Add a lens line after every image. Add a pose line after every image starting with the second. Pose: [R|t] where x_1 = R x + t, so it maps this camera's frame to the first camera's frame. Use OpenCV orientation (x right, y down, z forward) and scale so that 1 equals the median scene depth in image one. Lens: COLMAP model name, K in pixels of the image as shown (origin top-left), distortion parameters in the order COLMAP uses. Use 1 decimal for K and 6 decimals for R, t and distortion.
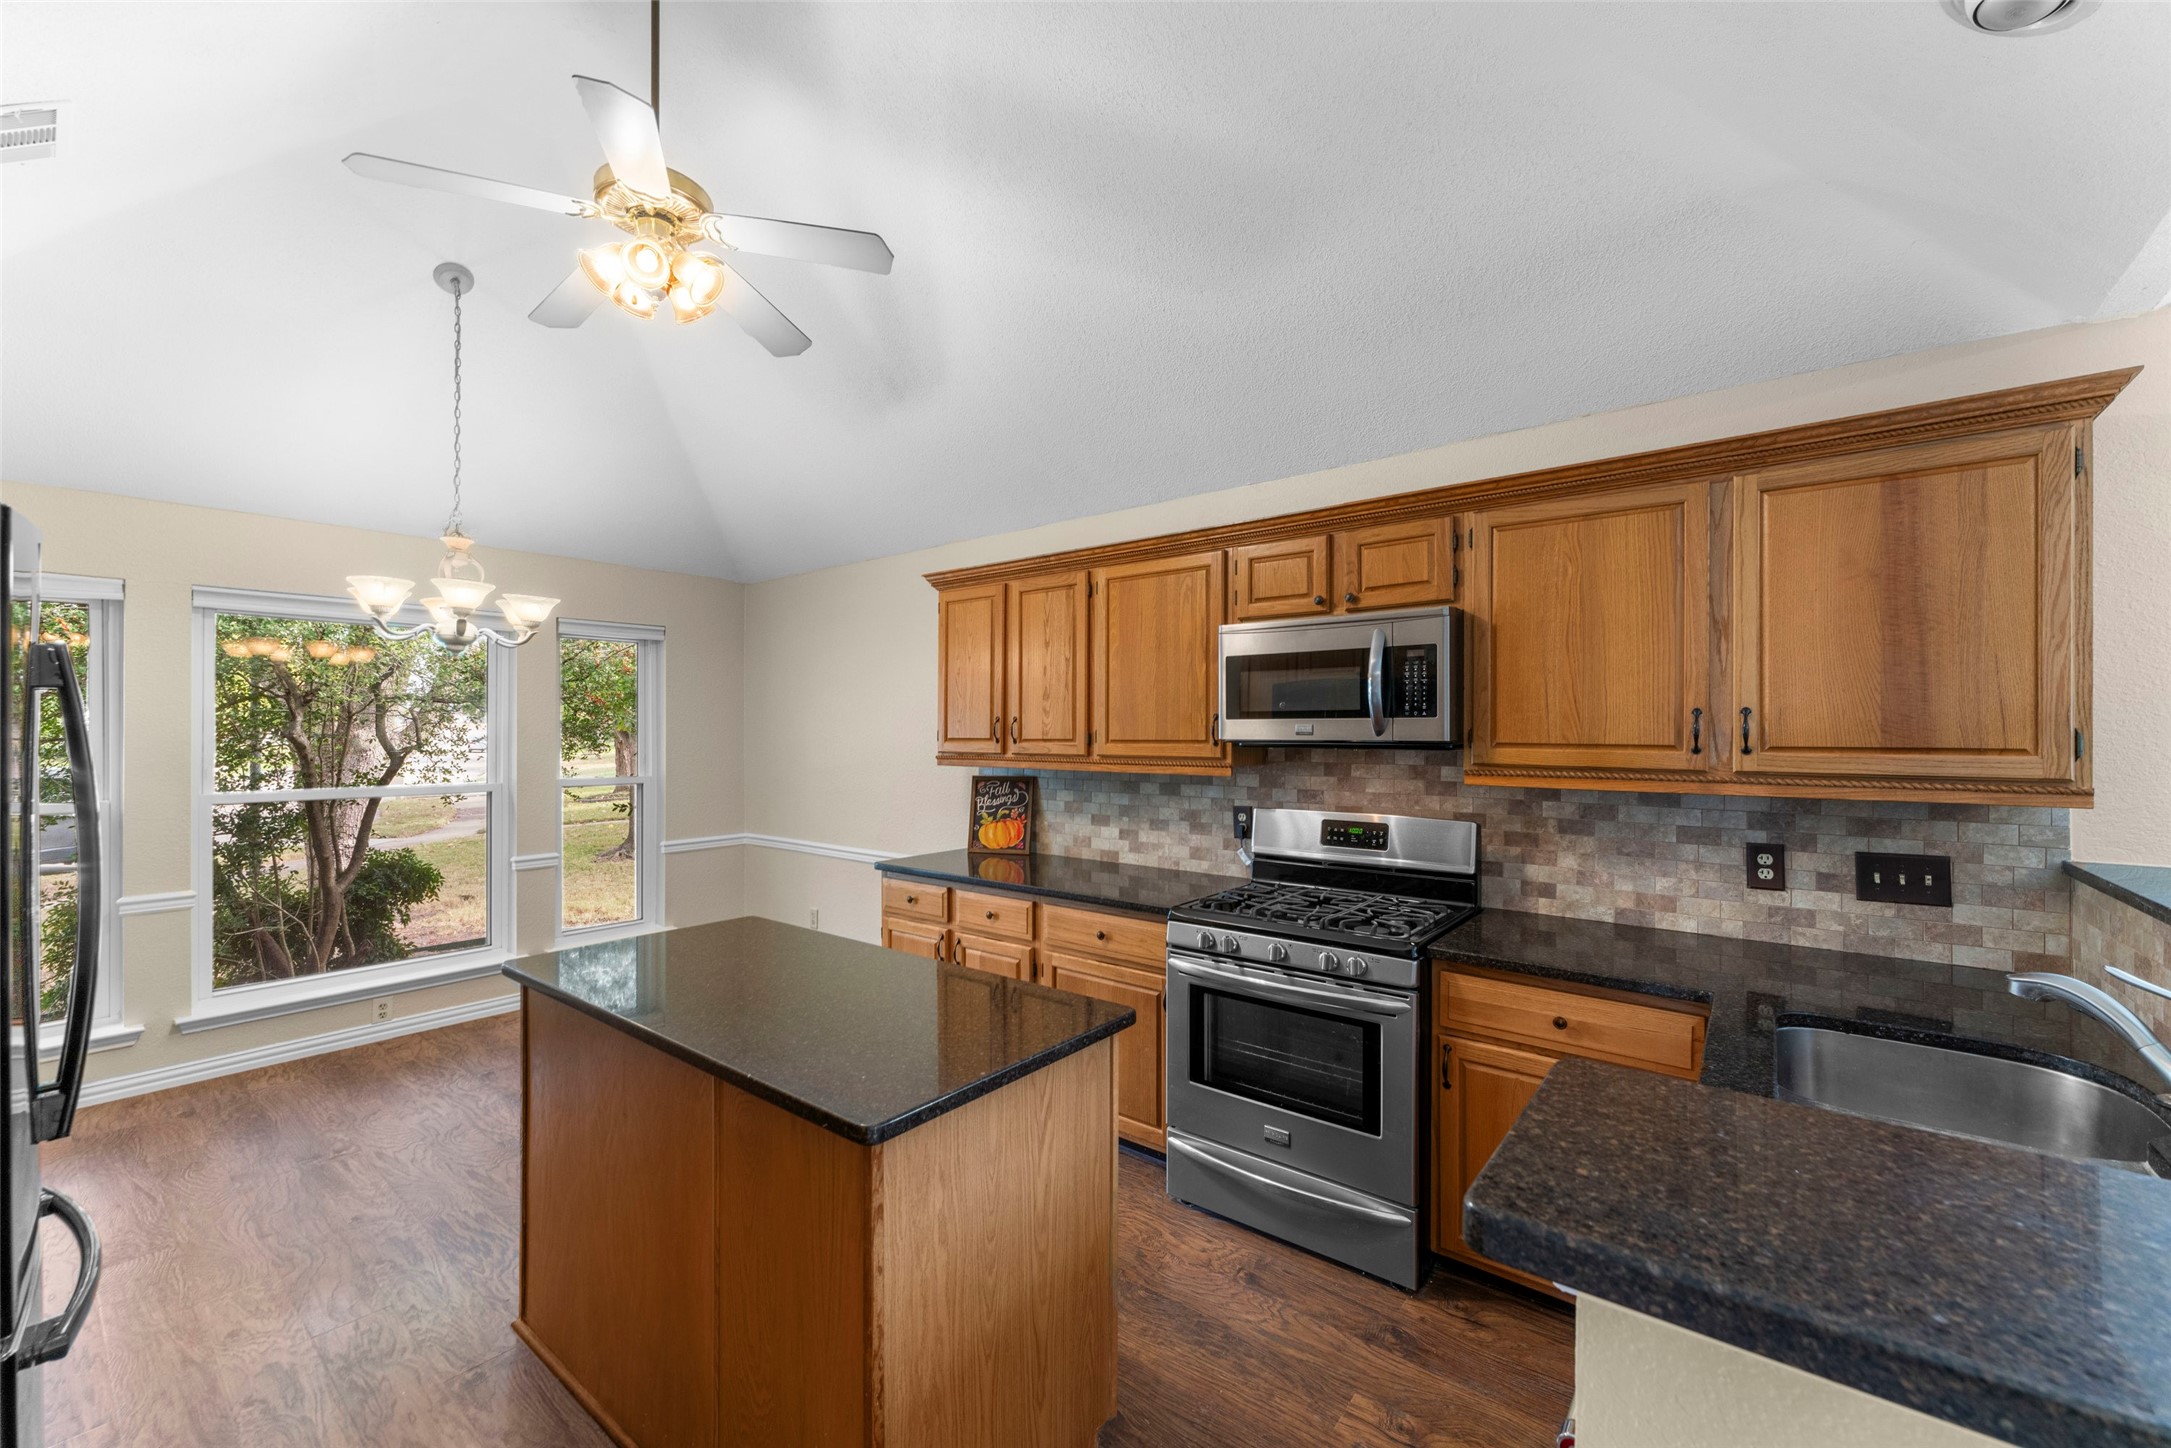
lens RADIAL K [[863.5, 0, 1074.4], [0, 863.5, 733.4], [0, 0, 1]] dist [-0.000722, 0.000423]
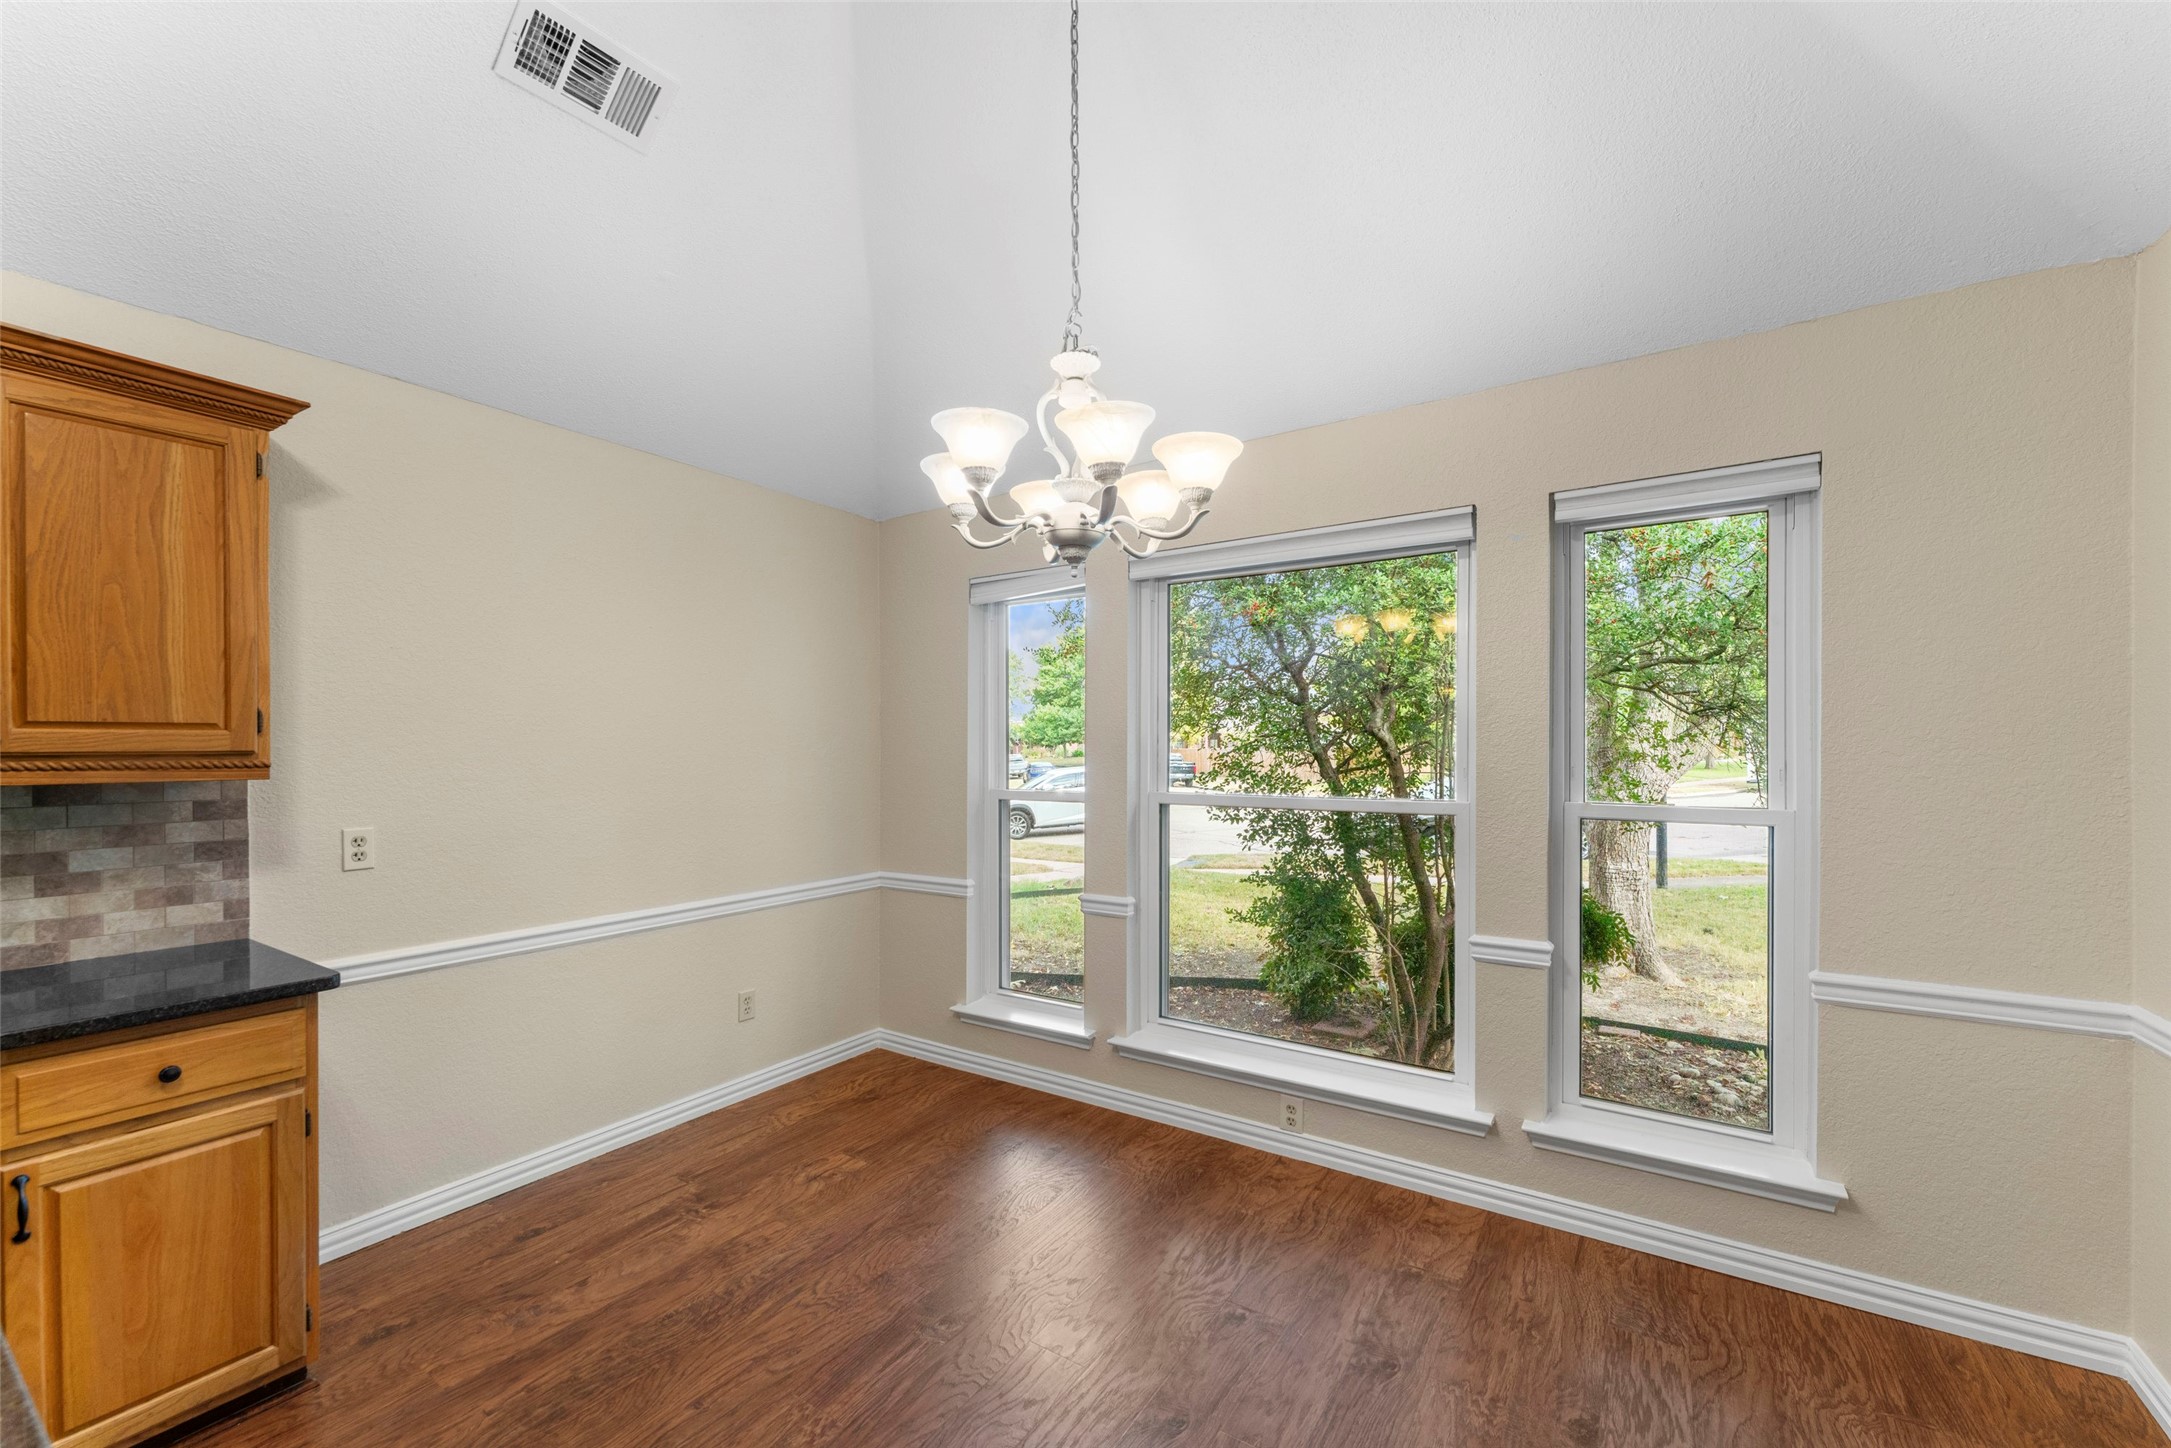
lens RADIAL K [[863.5, 0, 1089.8], [0, 863.5, 750.3], [0, 0, 1]] dist [-0.000722, 0.000423]
pose [[0.101024, 0.002947, -0.994880, -0.144133], [-0.000028, 0.999996, 0.002959, 0.027294], [0.994884, -0.000271, 0.101024, 0.915506]]
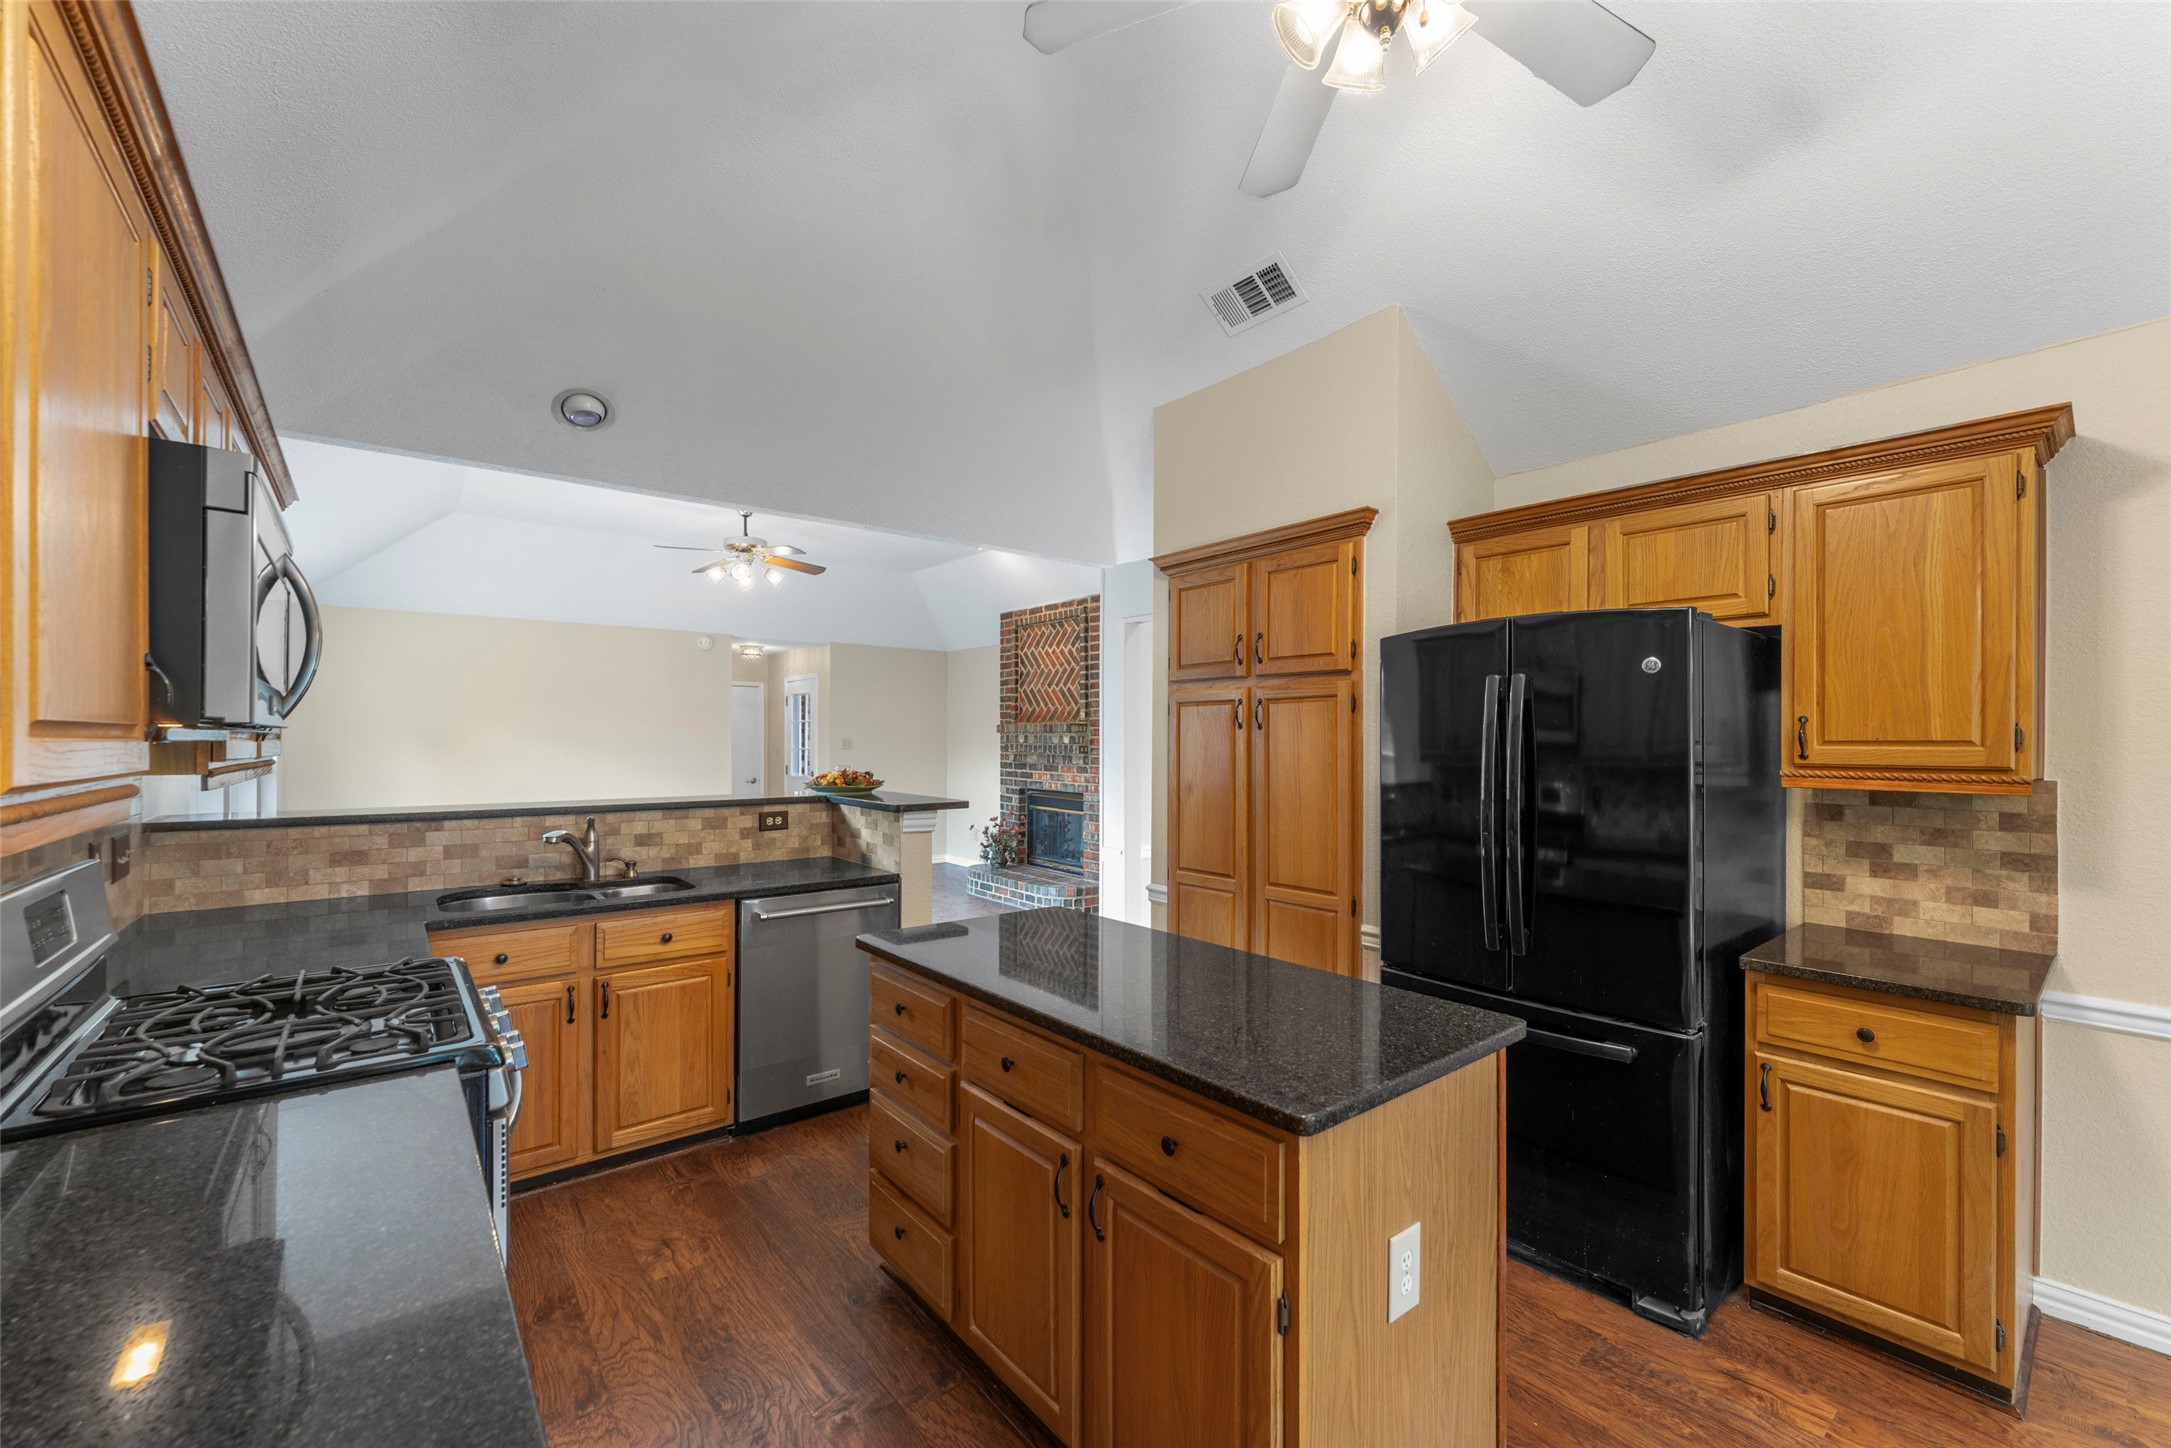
lens RADIAL K [[863.5, 0, 1066.7], [0, 863.5, 737.5], [0, 0, 1]] dist [-0.000722, 0.000423]
pose [[-0.974507, -0.002100, 0.224348, -0.279500], [-0.002783, 0.999992, -0.002728, 0.012673], [-0.224341, -0.003283, -0.974505, 1.136759]]
